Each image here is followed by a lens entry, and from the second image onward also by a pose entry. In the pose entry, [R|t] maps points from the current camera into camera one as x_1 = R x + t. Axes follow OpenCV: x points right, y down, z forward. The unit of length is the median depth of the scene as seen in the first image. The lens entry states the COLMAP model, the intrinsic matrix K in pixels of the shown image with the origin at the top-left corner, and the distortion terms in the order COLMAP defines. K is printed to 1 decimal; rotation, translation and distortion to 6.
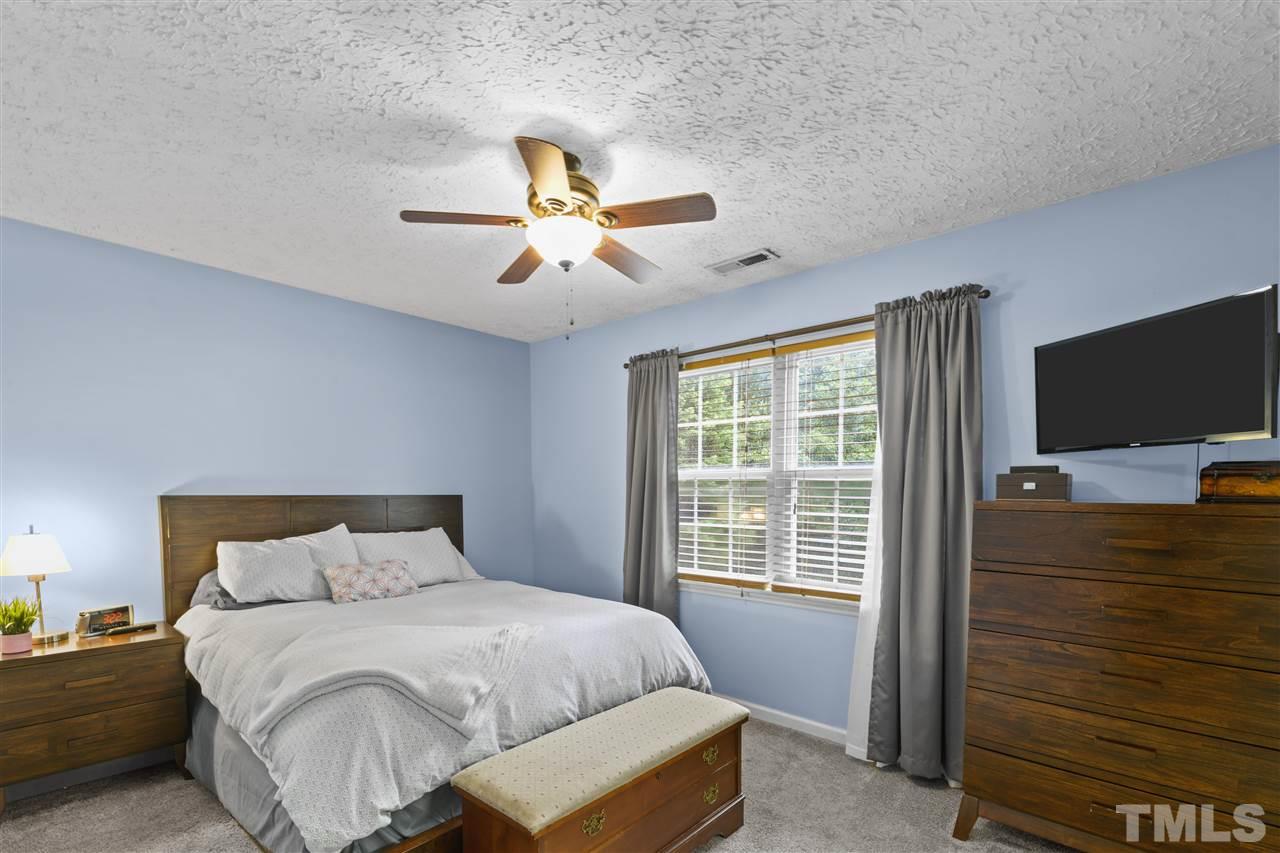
lens RADIAL K [[557.9, 0, 683.6], [0, 557.9, 494.0], [0, 0, 1]] dist [-0.000337, -0.000336]
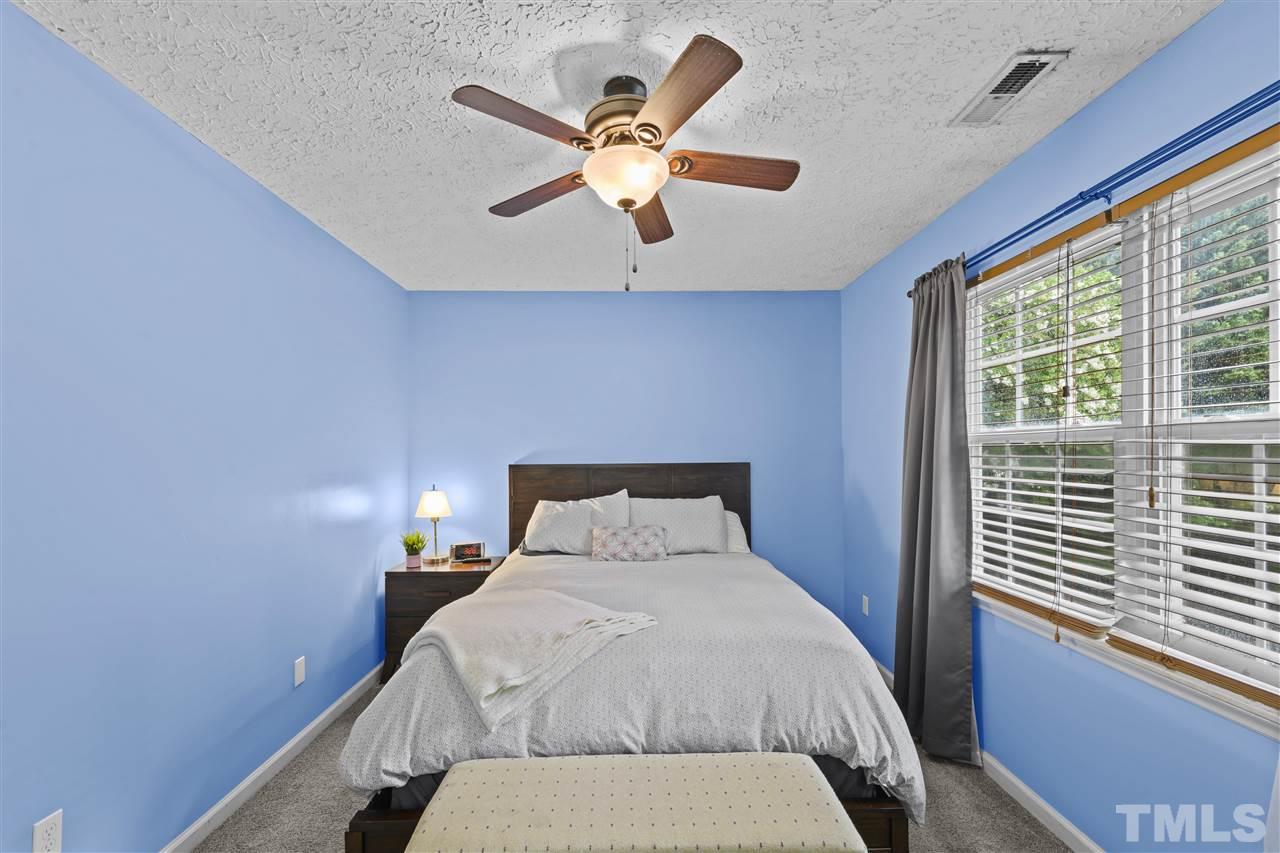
lens RADIAL K [[563.4, 0, 640.9], [0, 563.4, 430.8], [0, 0, 1]] dist [0.009678, -0.000166]
pose [[0.664947, -0.035337, -0.746054, 0.357197], [0.005979, 0.999100, -0.041994, -0.021978], [0.746867, 0.023463, 0.664560, 0.359460]]
